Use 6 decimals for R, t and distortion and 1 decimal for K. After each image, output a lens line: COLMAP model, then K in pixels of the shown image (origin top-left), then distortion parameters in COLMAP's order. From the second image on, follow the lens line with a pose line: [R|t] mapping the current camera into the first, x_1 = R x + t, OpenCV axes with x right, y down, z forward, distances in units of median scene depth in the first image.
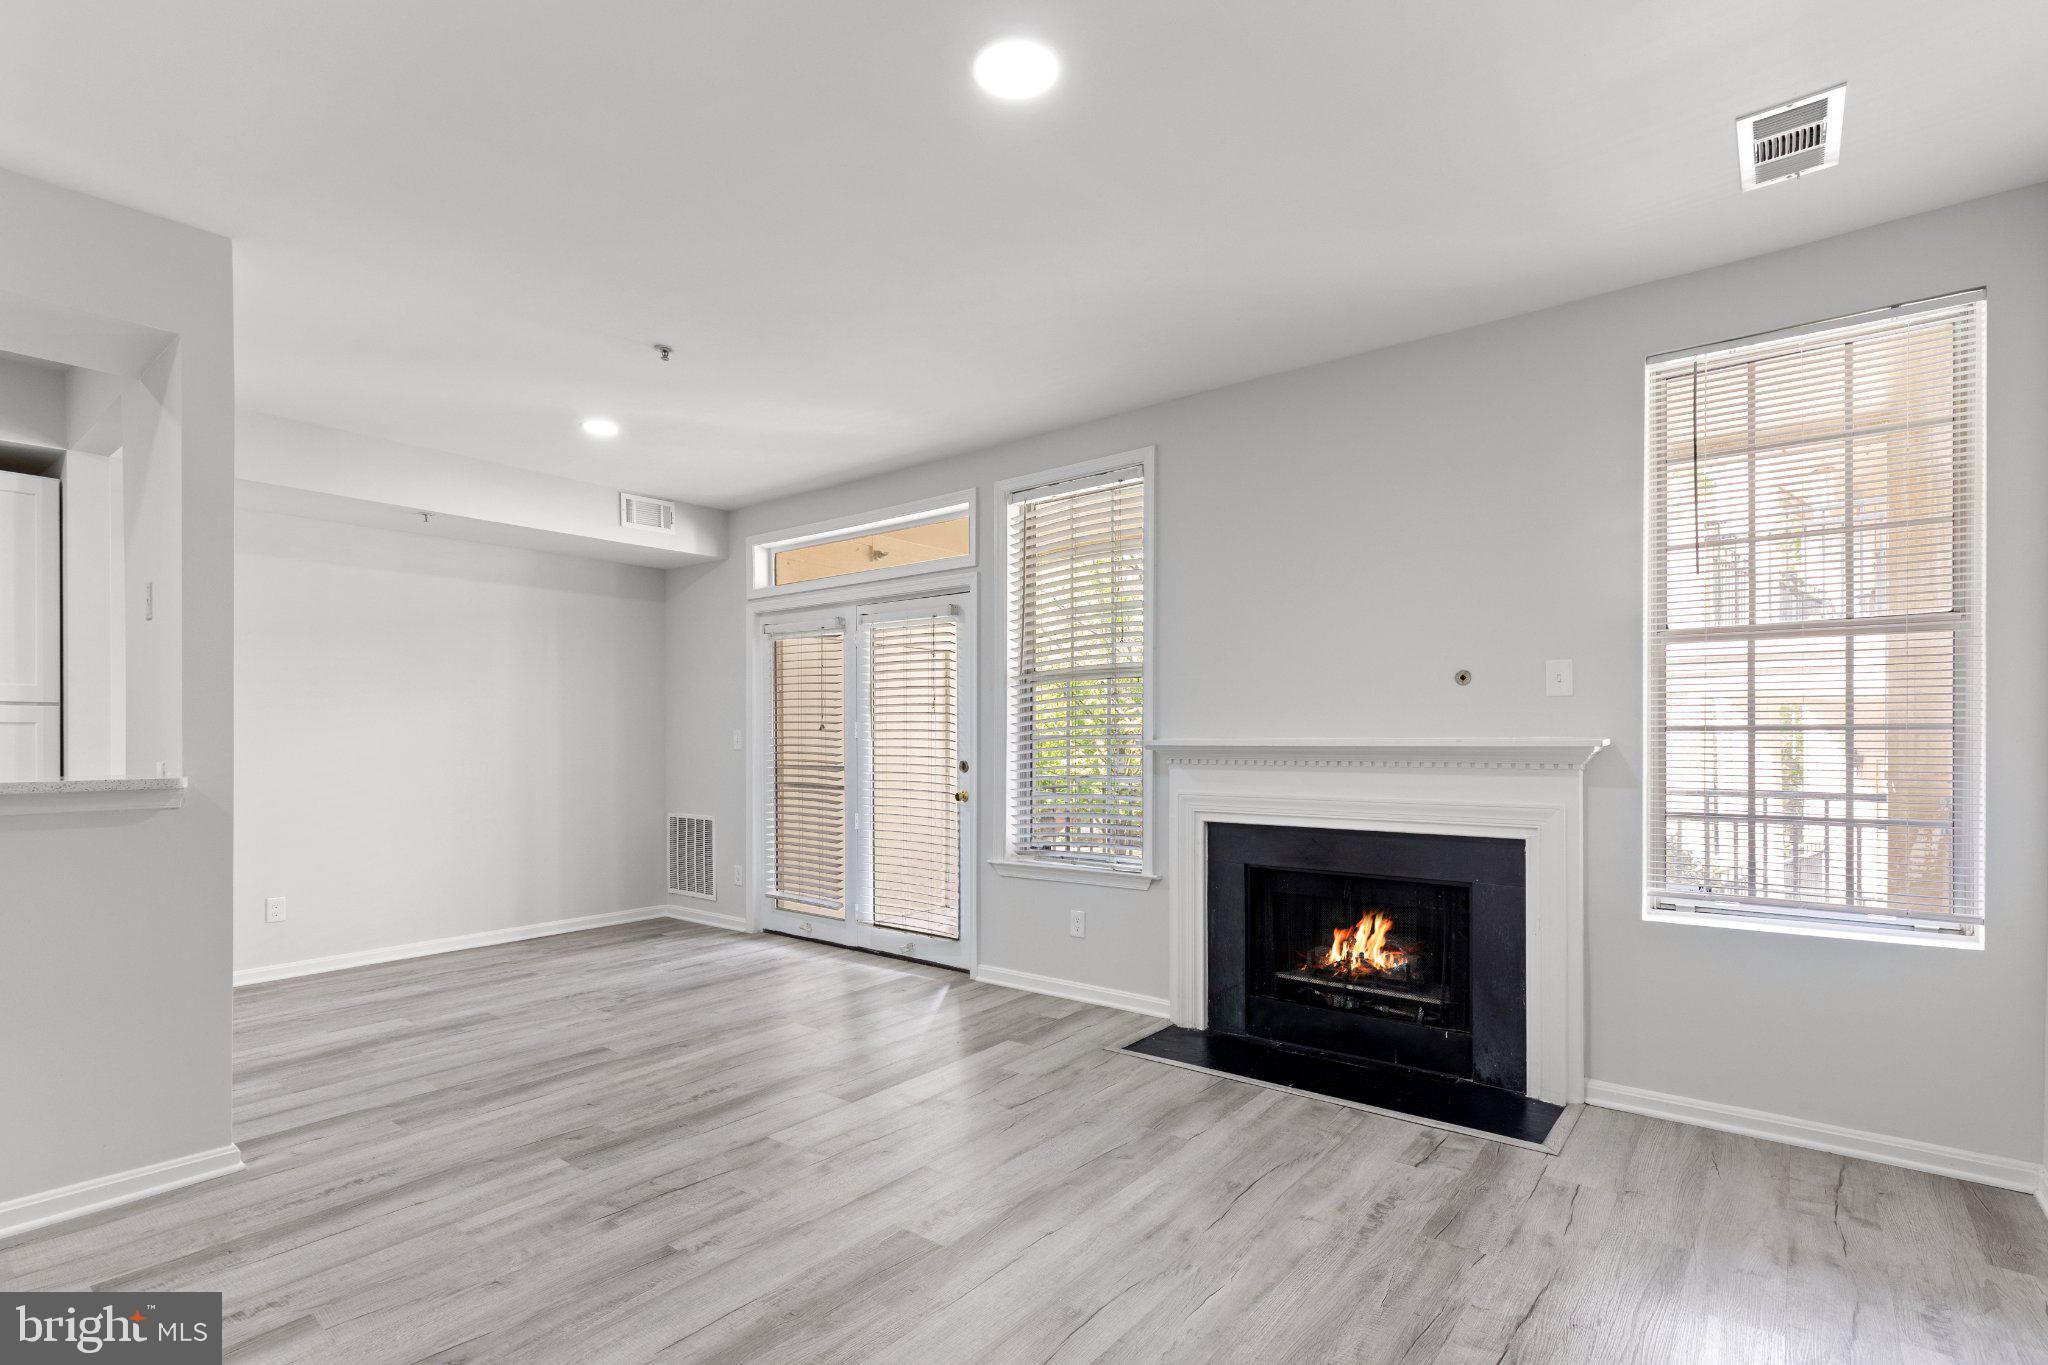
lens RADIAL K [[972.8, 0, 979.2], [0, 972.8, 733.0], [0, 0, 1]] dist [0.006232, 0.000727]
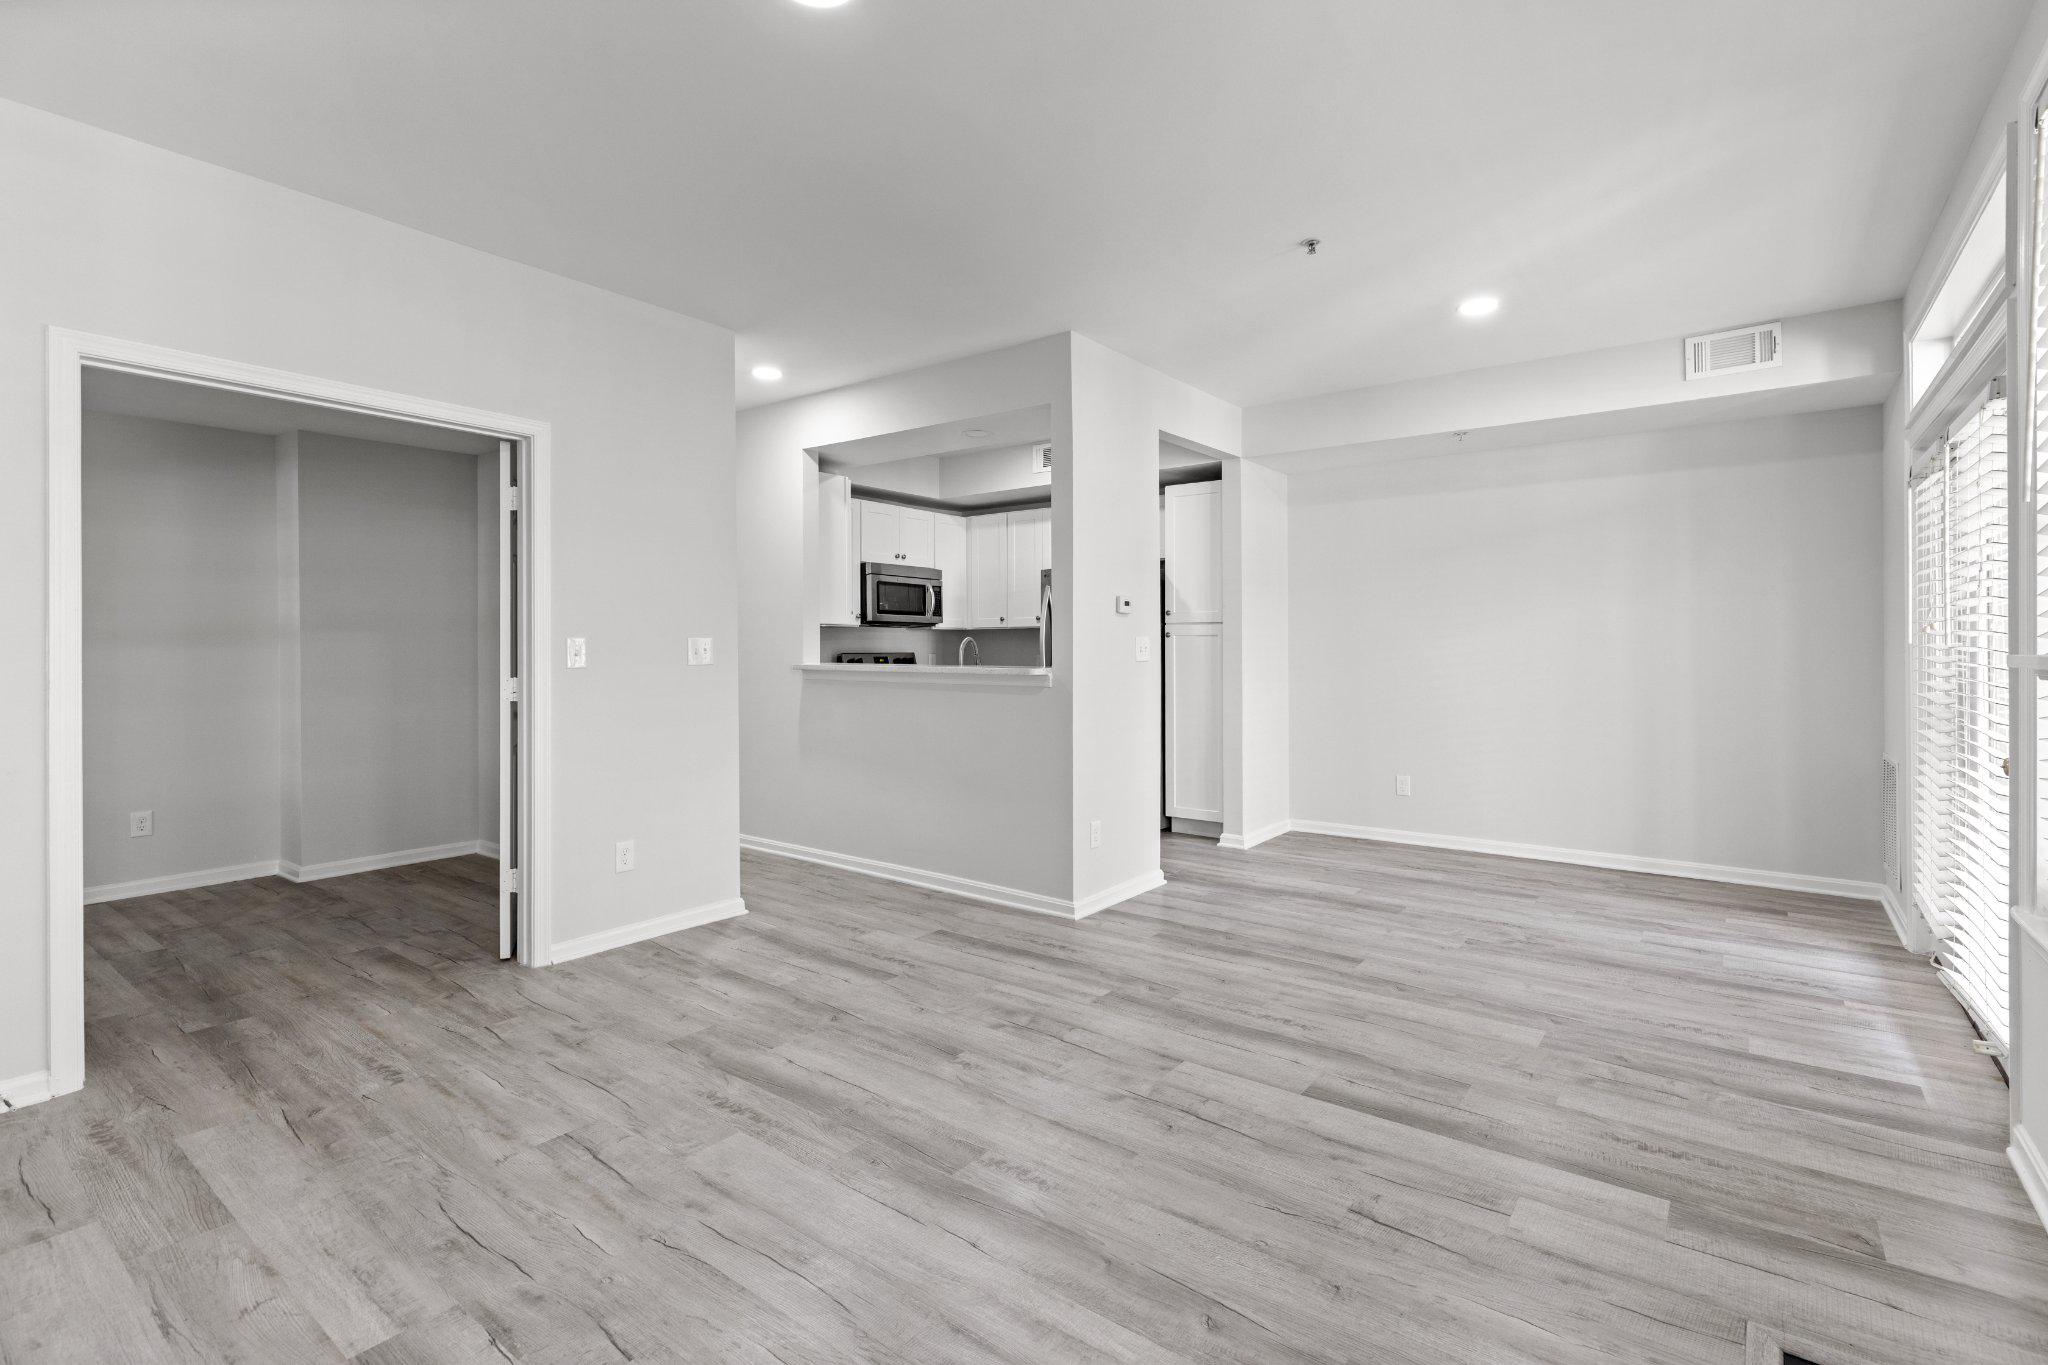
lens RADIAL K [[934.7, 0, 1054.5], [0, 934.7, 650.7], [0, 0, 1]] dist [0.000680, 0.001331]
pose [[0.060942, 0.008013, -0.998109, 0.539837], [0.006423, 0.999944, 0.008420, -0.000697], [0.998121, -0.006924, 0.060887, 0.634814]]
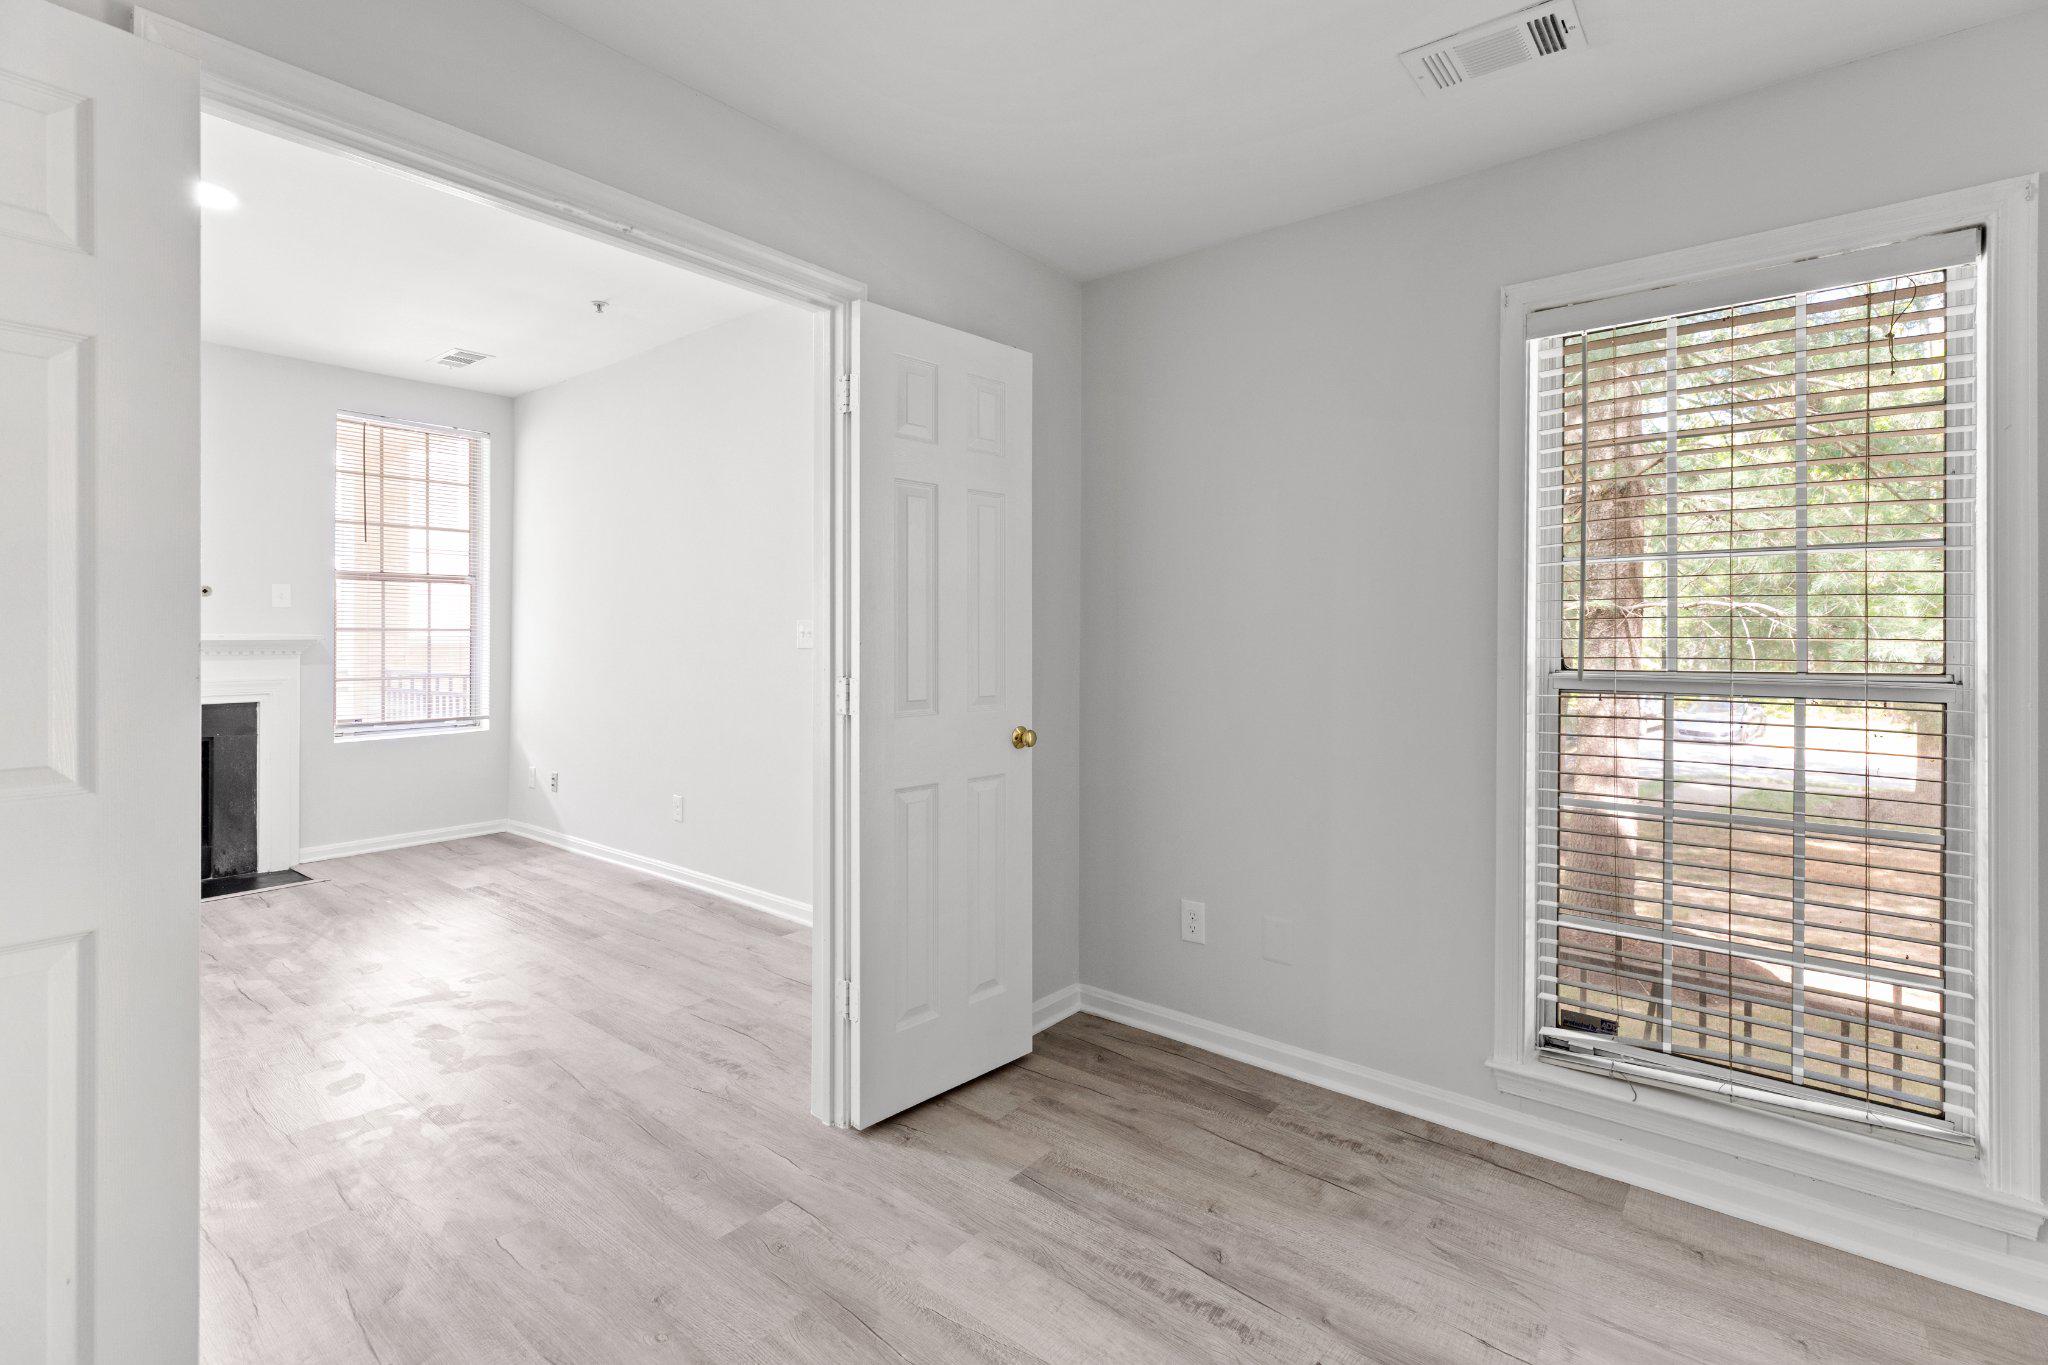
lens RADIAL K [[934.7, 0, 1062.8], [0, 934.7, 639.1], [0, 0, 1]] dist [0.000680, 0.001331]
pose [[-0.034391, -0.003620, 0.999402, -0.777499], [-0.006583, 0.999973, 0.003396, -0.000598], [-0.999387, -0.006462, -0.034414, -0.156629]]
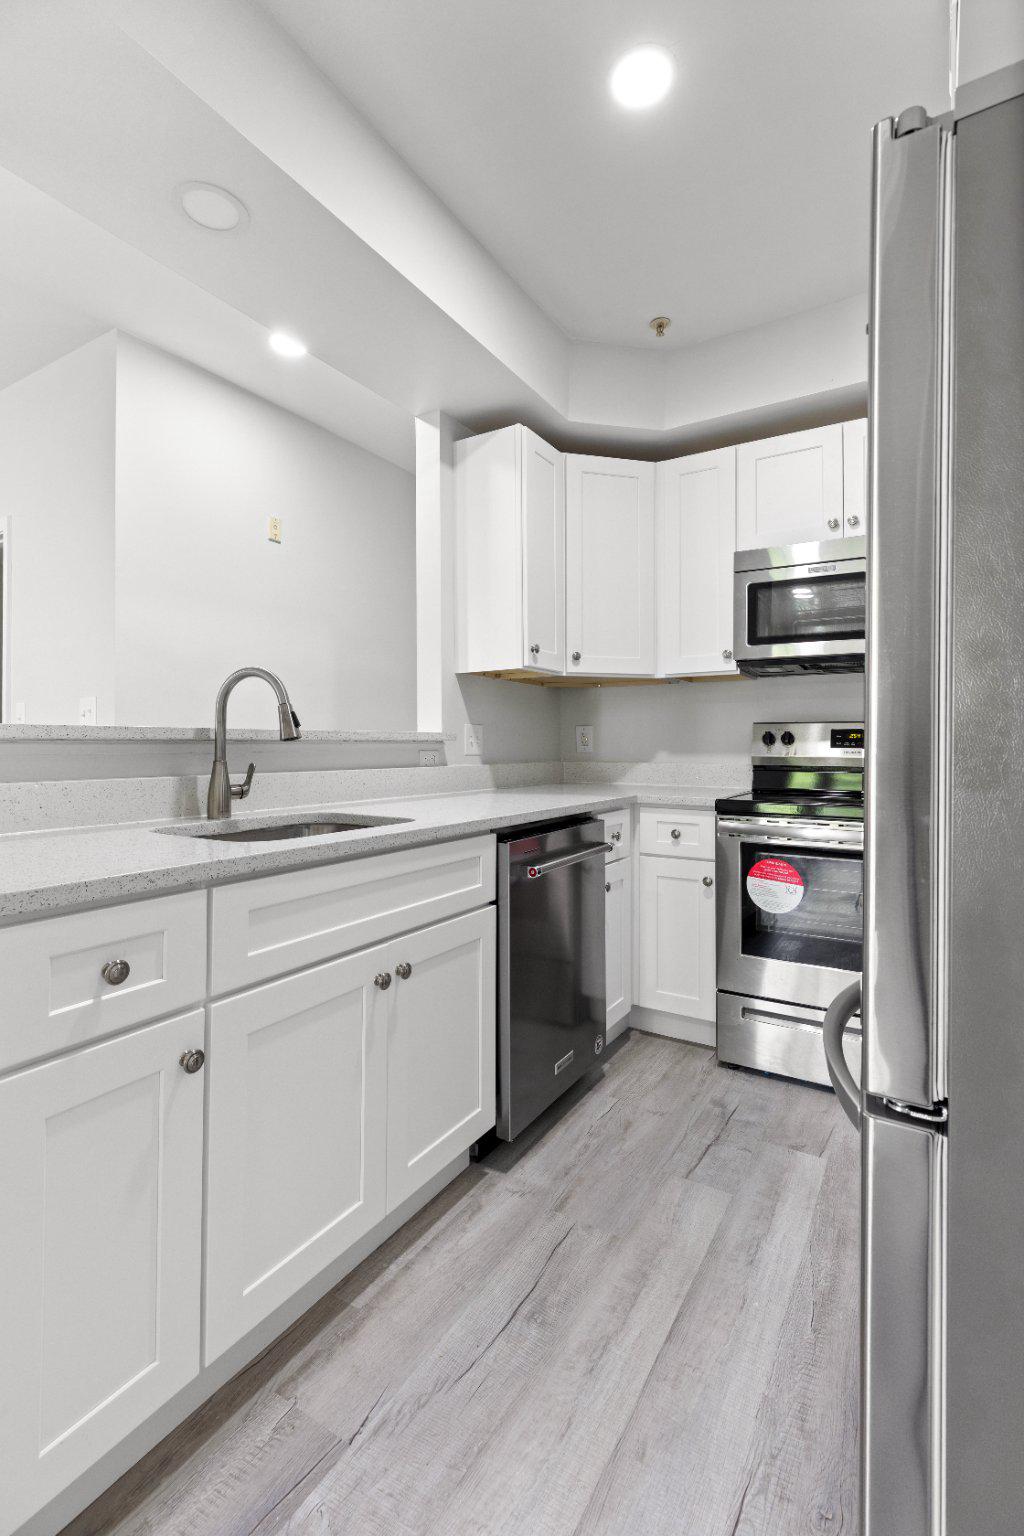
lens RADIAL K [[701.0, 0, 513.8], [0, 701.0, 731.1], [0, 0, 1]] dist [0.000680, 0.001331]
pose [[-0.990354, -0.000960, -0.138559, -0.858893], [0.002274, 0.999729, -0.023178, 0.041570], [0.138544, -0.023269, -0.990083, 1.049491]]
